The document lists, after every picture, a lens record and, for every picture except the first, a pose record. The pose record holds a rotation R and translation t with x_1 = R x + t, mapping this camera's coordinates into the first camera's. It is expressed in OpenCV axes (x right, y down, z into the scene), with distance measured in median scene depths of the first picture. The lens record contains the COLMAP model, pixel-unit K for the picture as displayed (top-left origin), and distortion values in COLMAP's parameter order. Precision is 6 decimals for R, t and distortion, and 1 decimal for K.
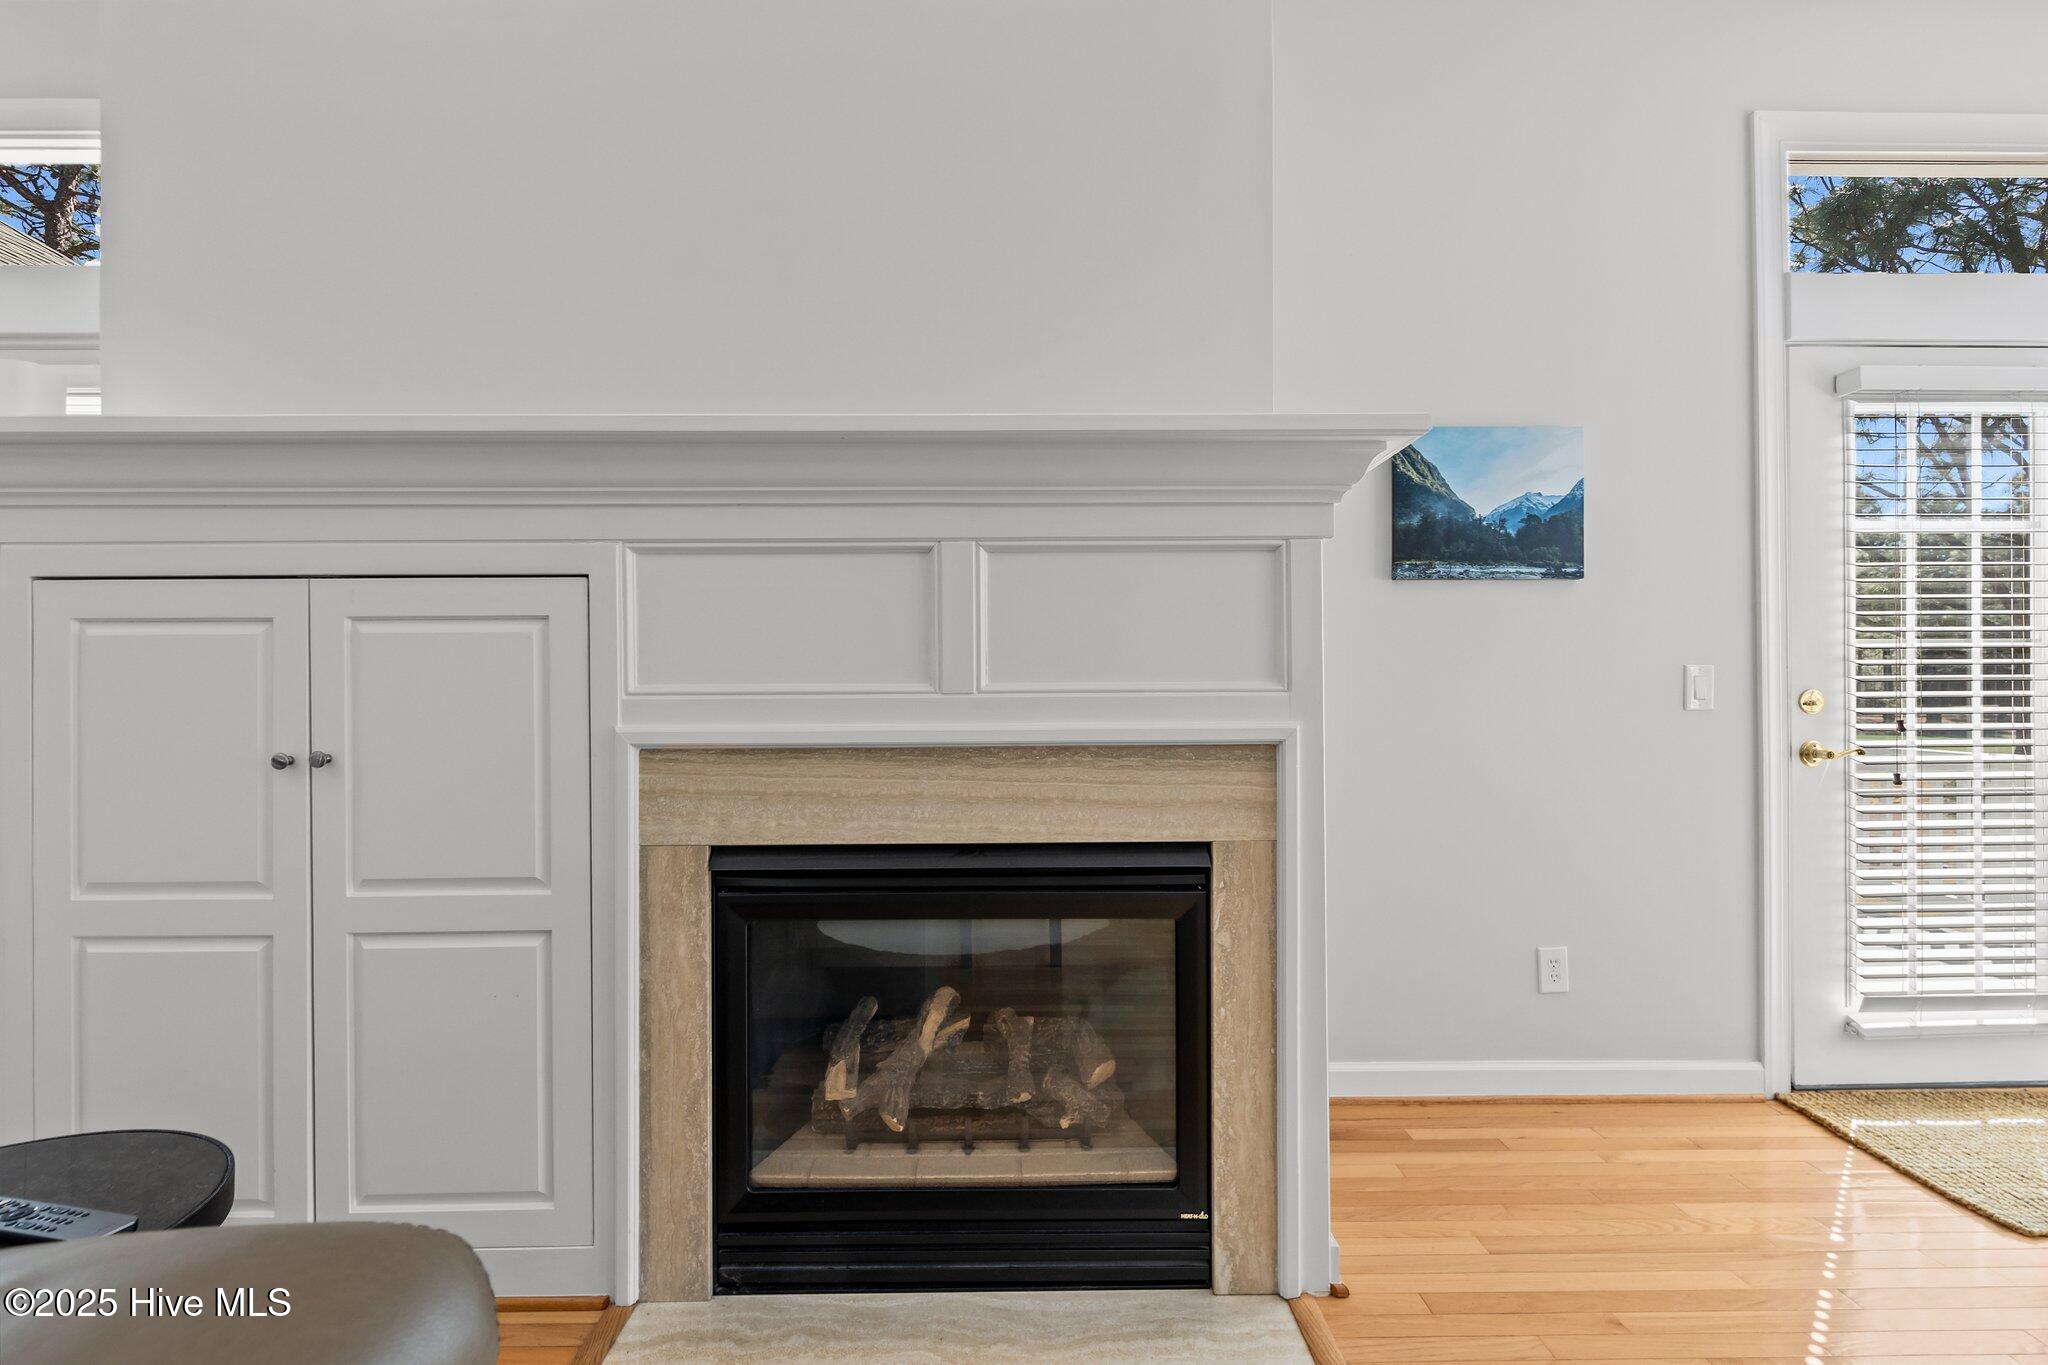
lens RADIAL K [[919.8, 0, 1031.6], [0, 919.8, 691.7], [0, 0, 1]] dist [0.000487, 0.000711]
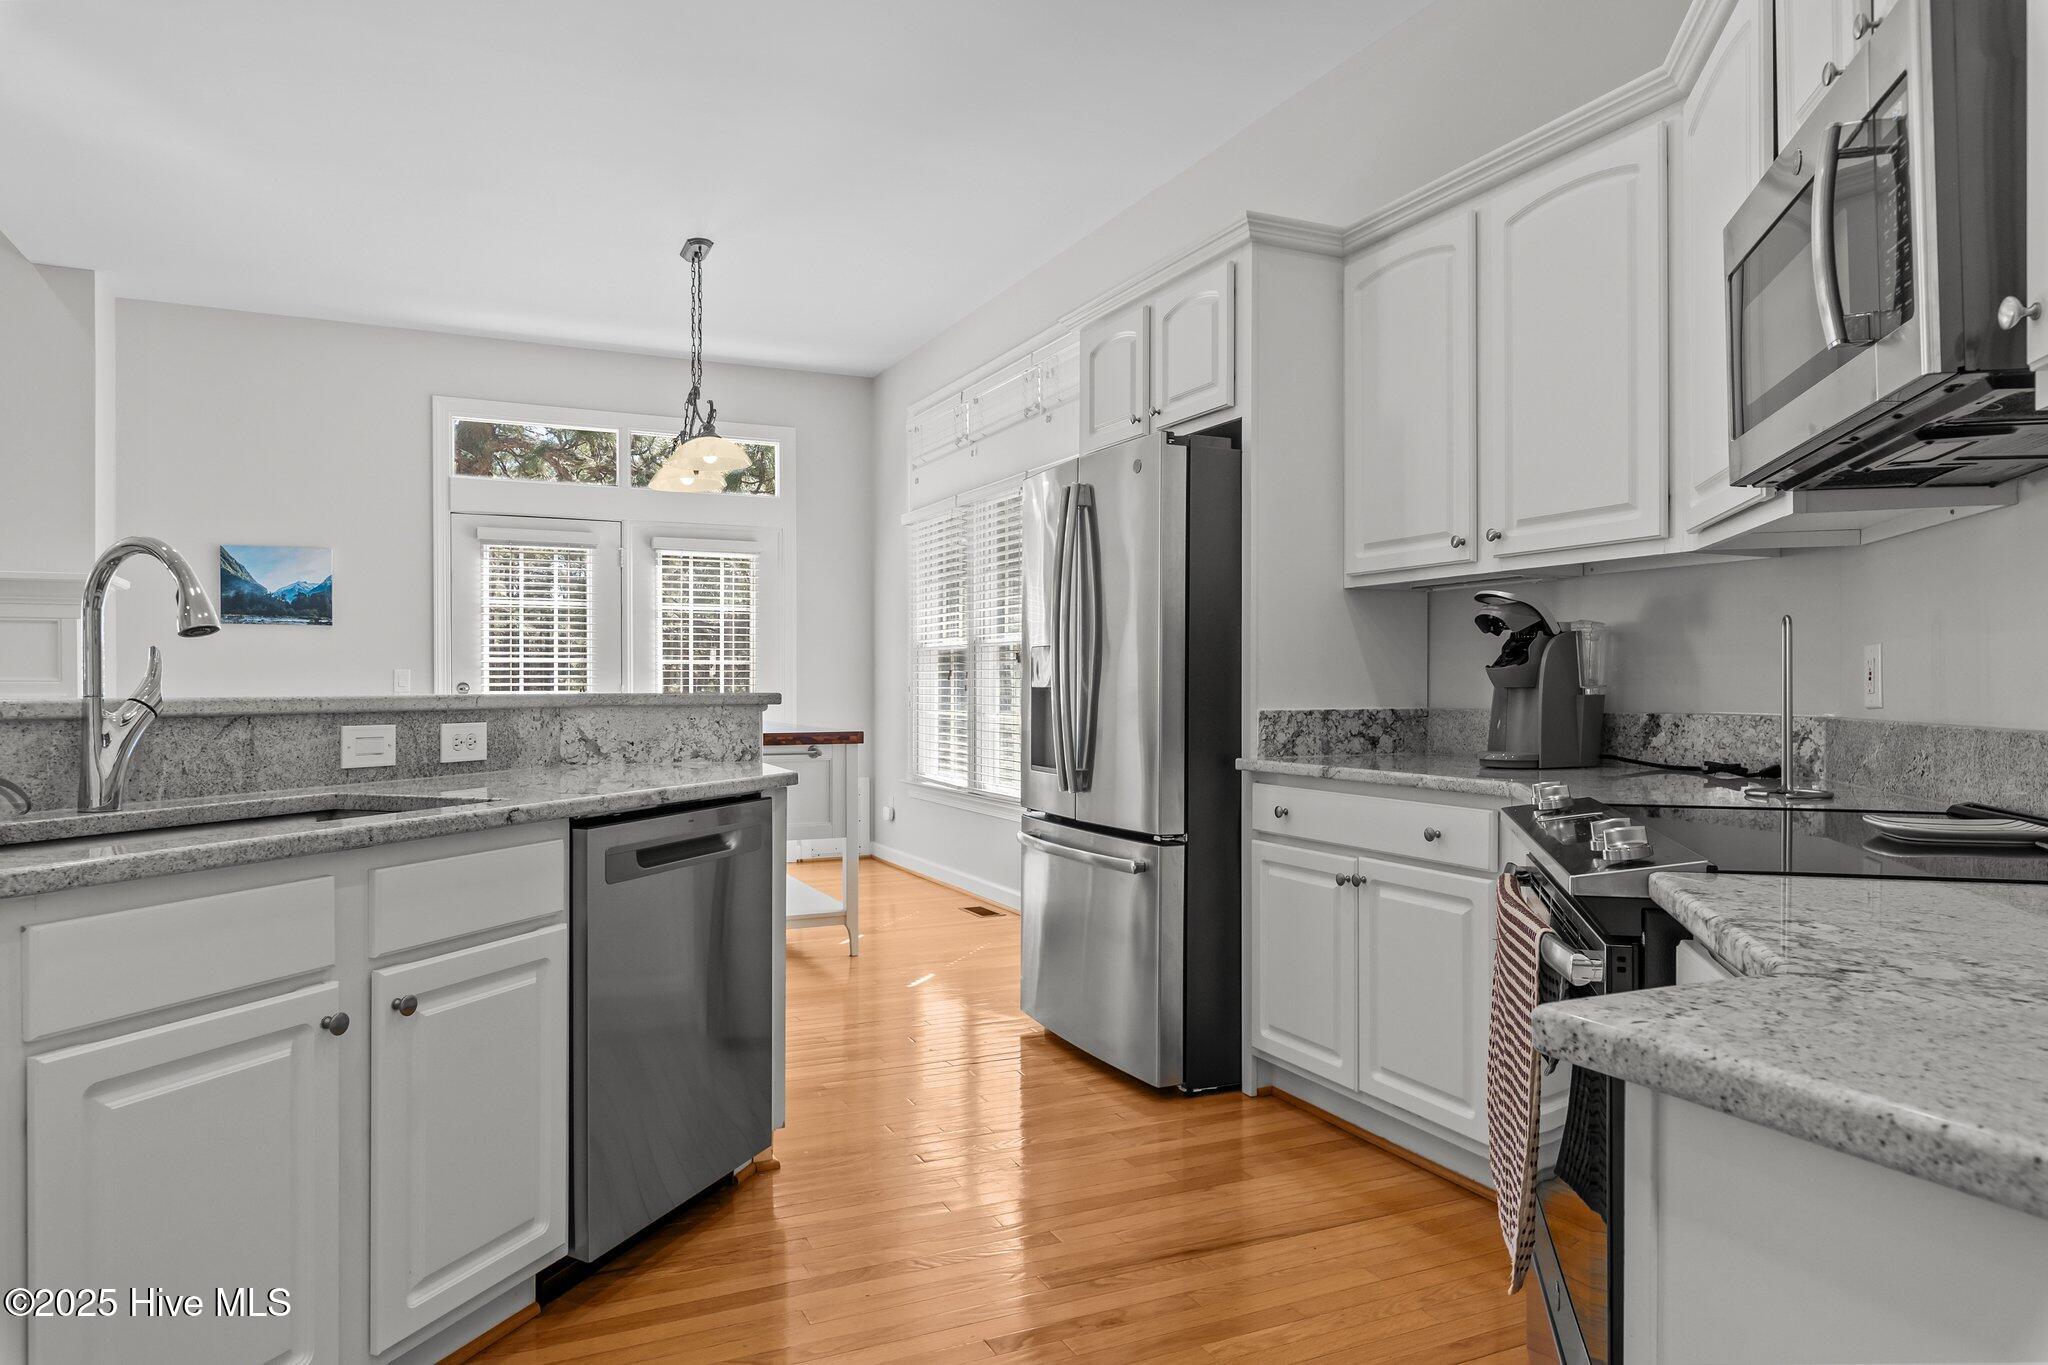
lens RADIAL K [[1298.3, 0, 1036.2], [0, 1298.3, 693.4], [0, 0, 1]] dist [0.000520, -0.003451]
pose [[0.913739, 0.003179, 0.406288, 0.854946], [-0.006732, 0.999951, 0.007316, -0.007211], [-0.406245, -0.009420, 0.913716, -2.188913]]
